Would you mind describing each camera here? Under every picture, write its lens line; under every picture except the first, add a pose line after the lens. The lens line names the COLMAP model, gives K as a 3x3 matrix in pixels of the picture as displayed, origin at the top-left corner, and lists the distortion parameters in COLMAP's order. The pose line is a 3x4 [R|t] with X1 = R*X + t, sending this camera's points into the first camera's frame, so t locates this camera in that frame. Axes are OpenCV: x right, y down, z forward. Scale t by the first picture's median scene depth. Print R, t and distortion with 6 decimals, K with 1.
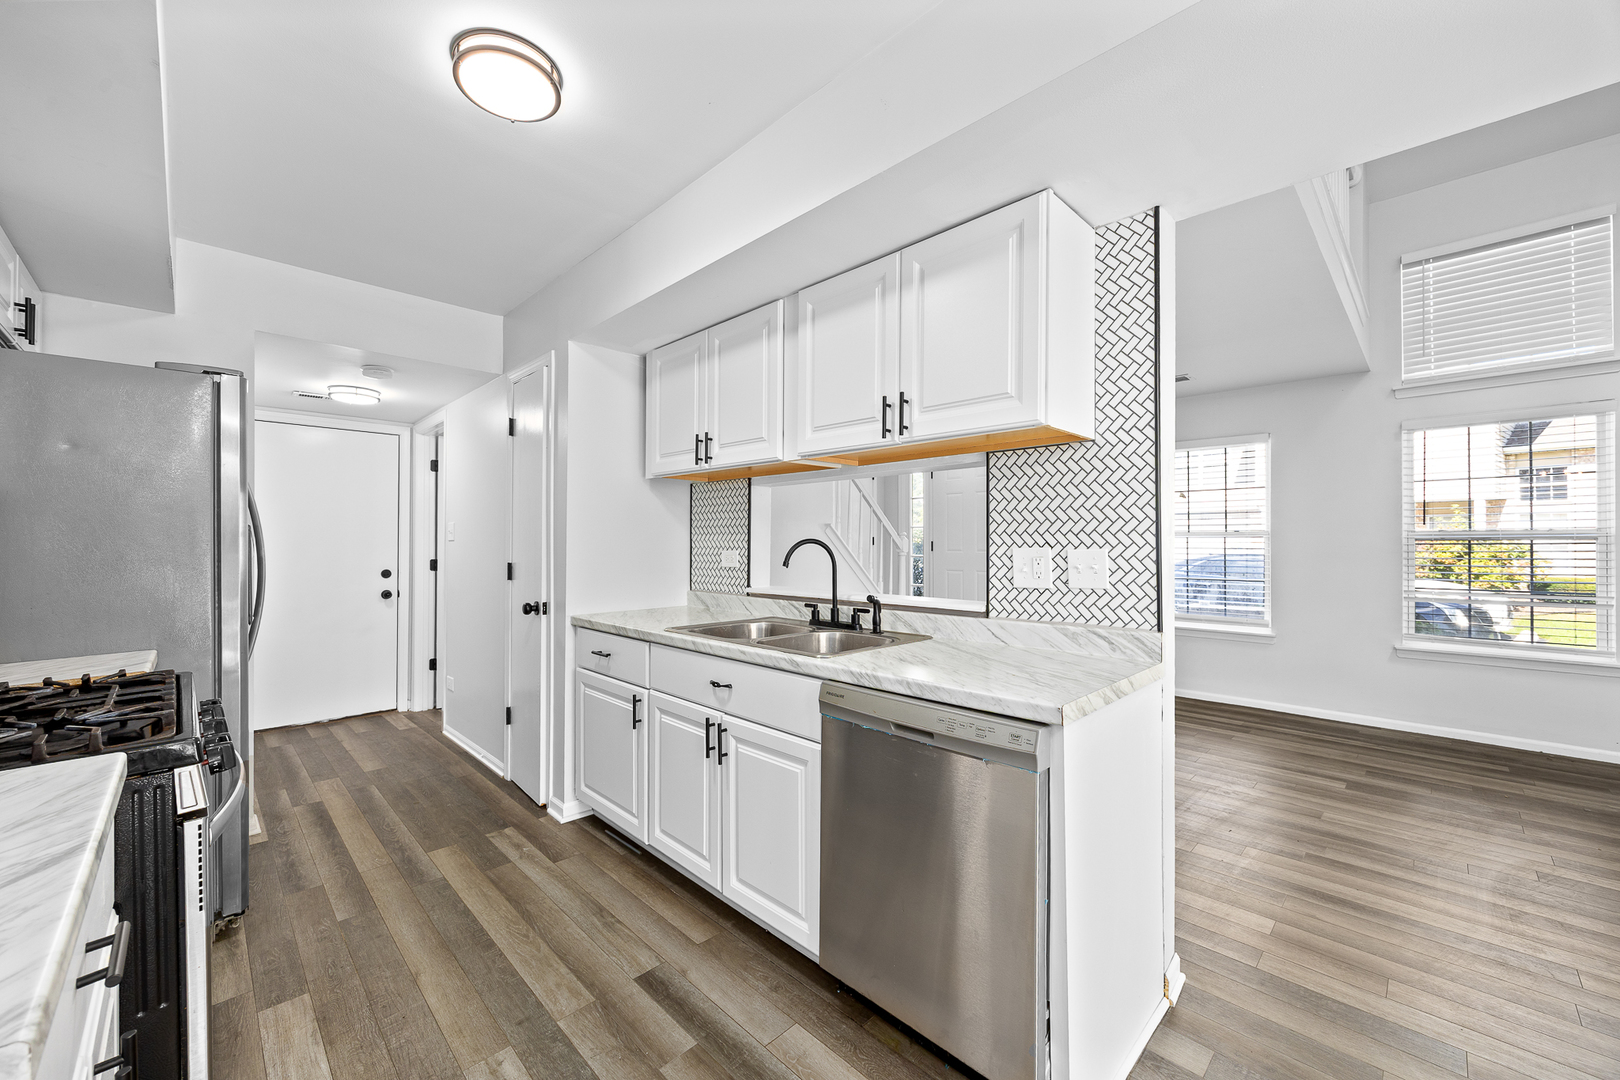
lens RADIAL K [[614.3, 0, 816.0], [0, 614.3, 548.0], [0, 0, 1]] dist [-0.002266, -0.001252]
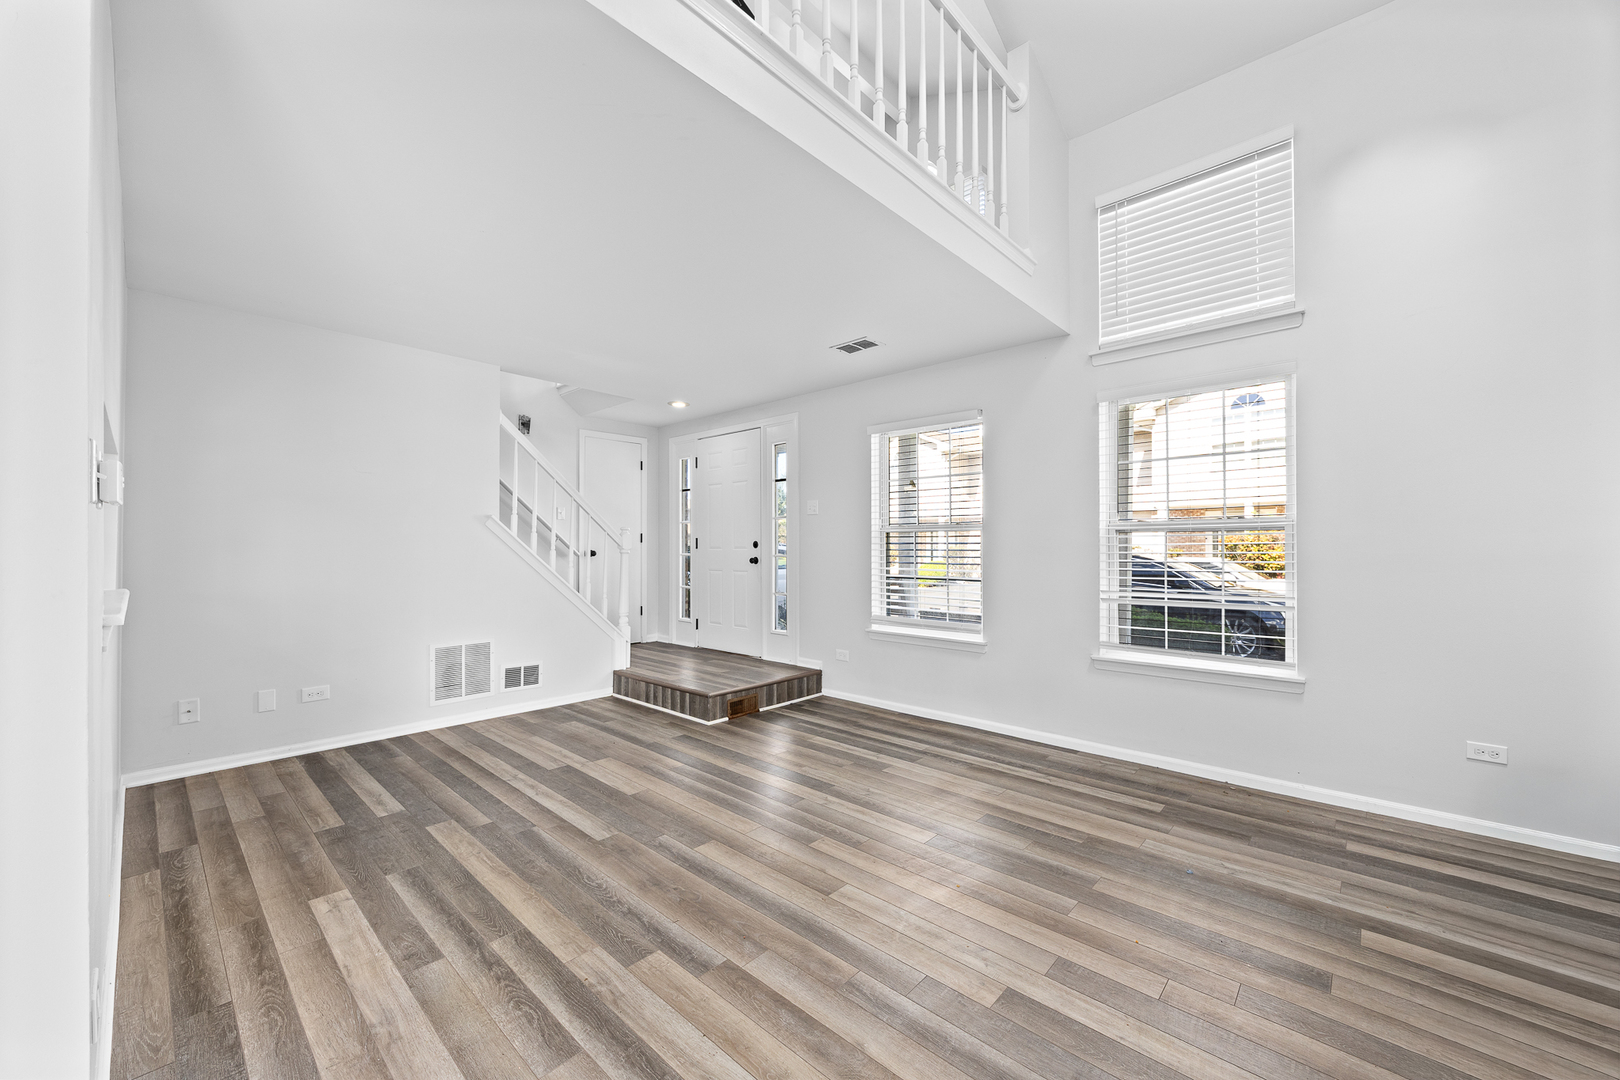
lens RADIAL K [[614.3, 0, 805.3], [0, 614.3, 549.0], [0, 0, 1]] dist [-0.002266, -0.001252]
pose [[0.998876, -0.003411, 0.047271, 0.678344], [0.003478, 0.999993, -0.001331, 0.015312], [-0.047266, 0.001494, 0.998881, 0.219914]]
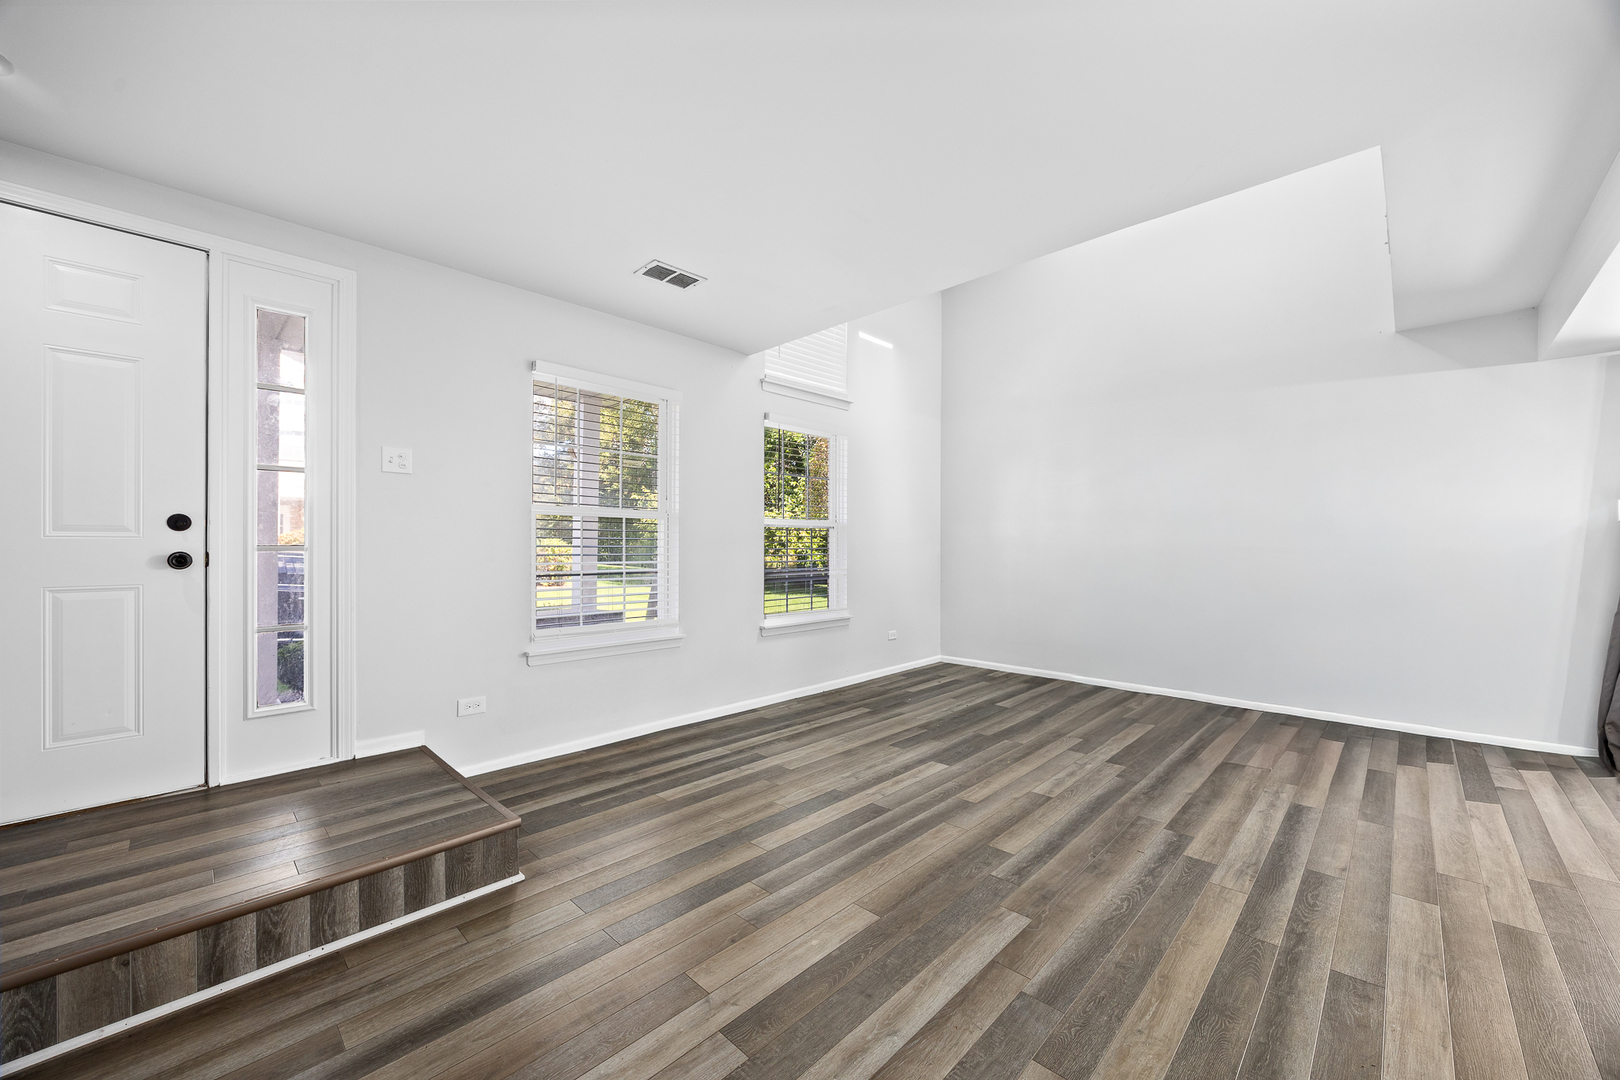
lens RADIAL K [[614.3, 0, 812.9], [0, 614.3, 551.3], [0, 0, 1]] dist [-0.002266, -0.001252]
pose [[-0.018717, -0.006158, 0.999806, -0.131235], [0.006105, 0.999962, 0.006273, 0.035201], [-0.999806, 0.006221, -0.018679, 1.243817]]
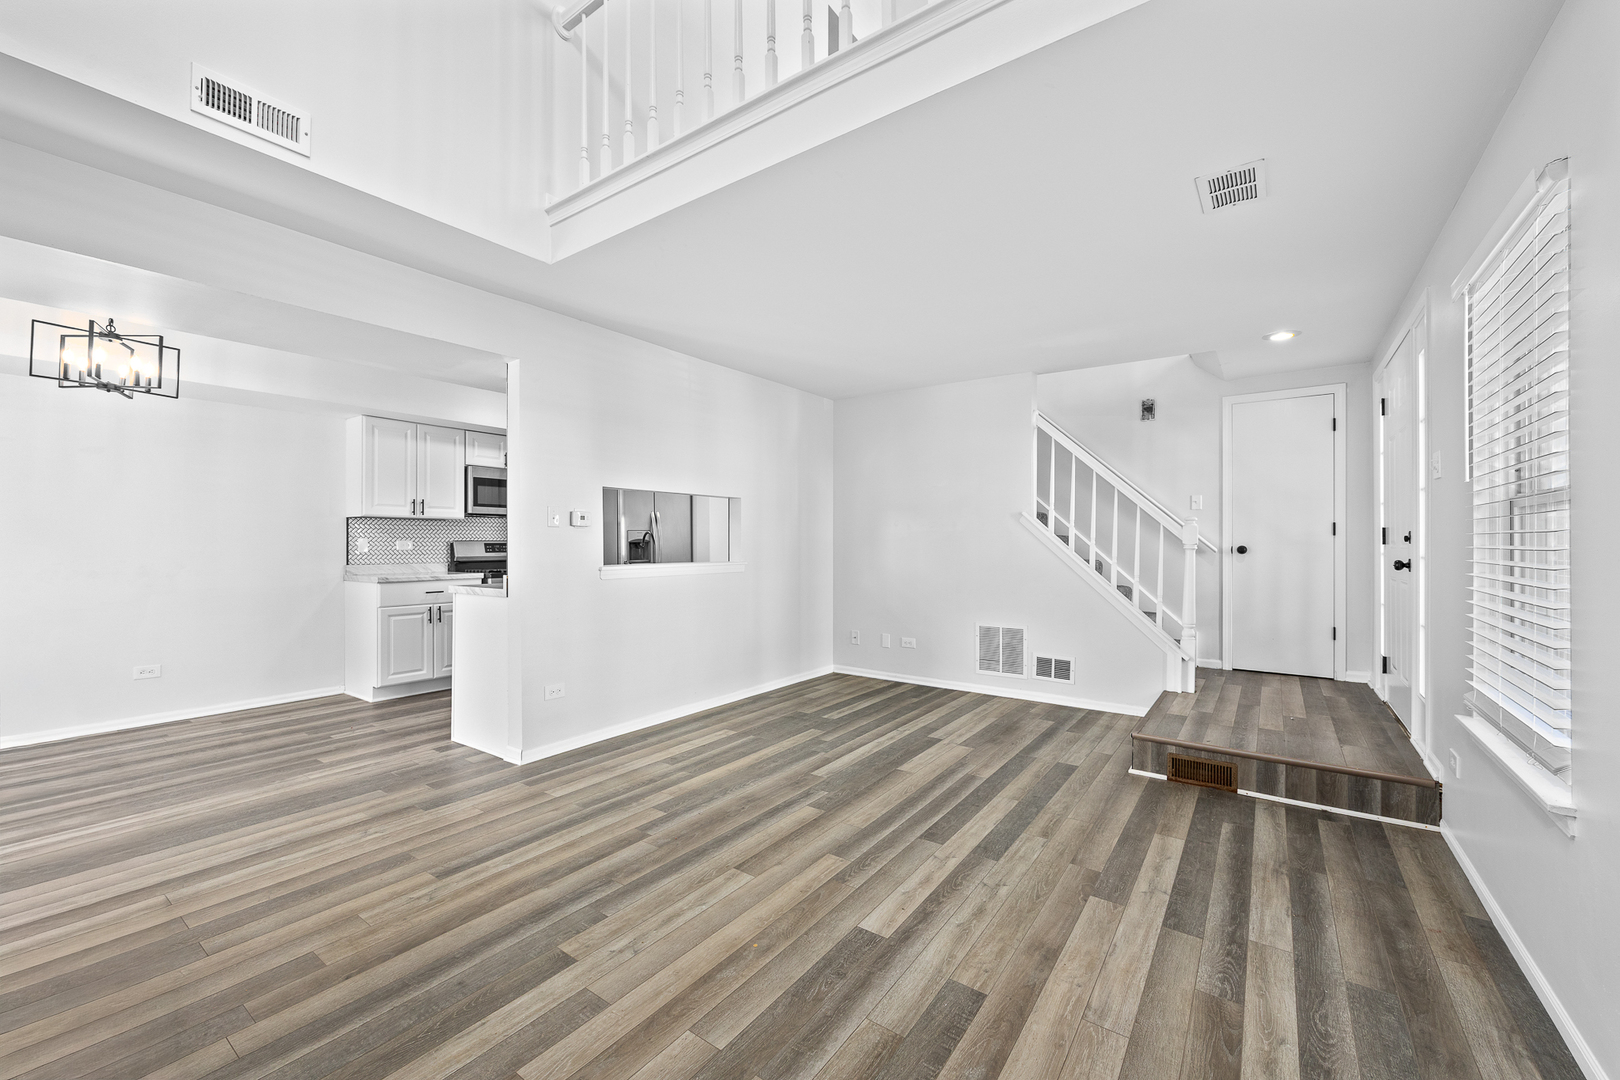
lens RADIAL K [[646.1, 0, 816.1], [0, 646.1, 544.6], [0, 0, 1]] dist [-0.008248, 0.000409]
pose [[0.173895, 0.001047, -0.984764, 1.485763], [-0.005457, 0.999985, 0.000100, 0.017266], [0.984749, 0.005356, 0.173898, 0.850744]]
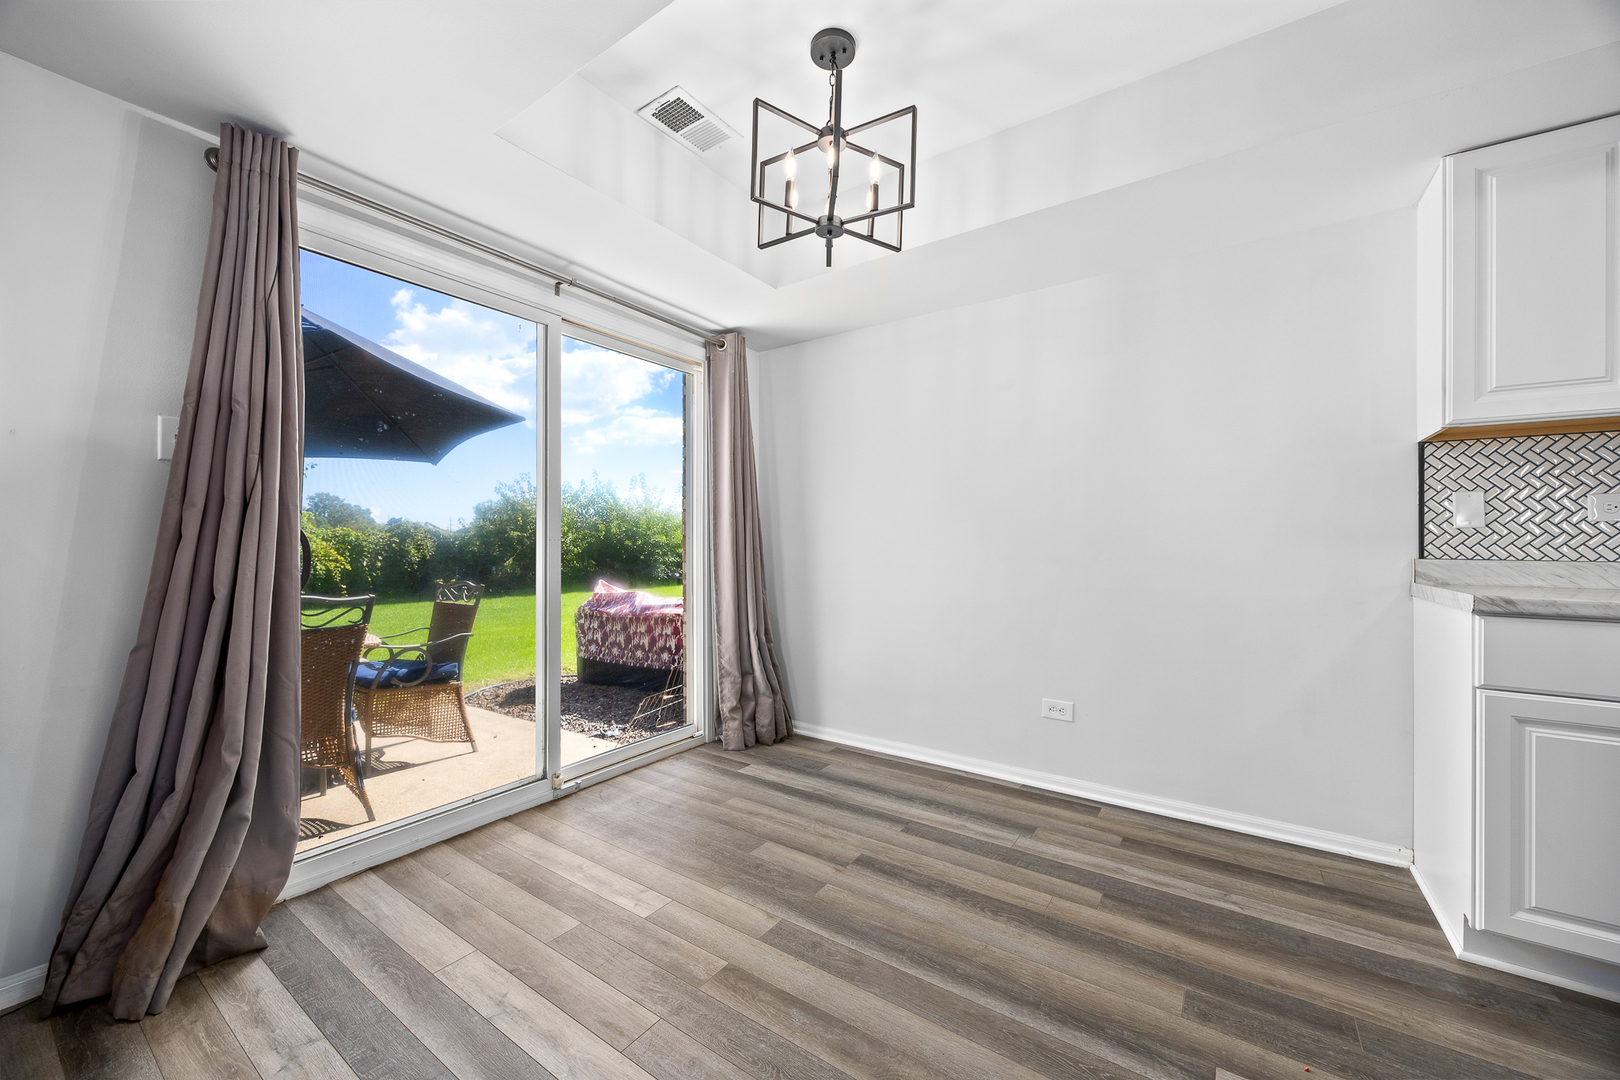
lens RADIAL K [[614.3, 0, 805.0], [0, 614.3, 540.1], [0, 0, 1]] dist [-0.002266, -0.001252]
pose [[-0.983169, -0.007567, -0.182542, 0.416973], [-0.007742, 0.999970, 0.000249, 0.060586], [0.182535, 0.001658, -0.983198, 0.472083]]
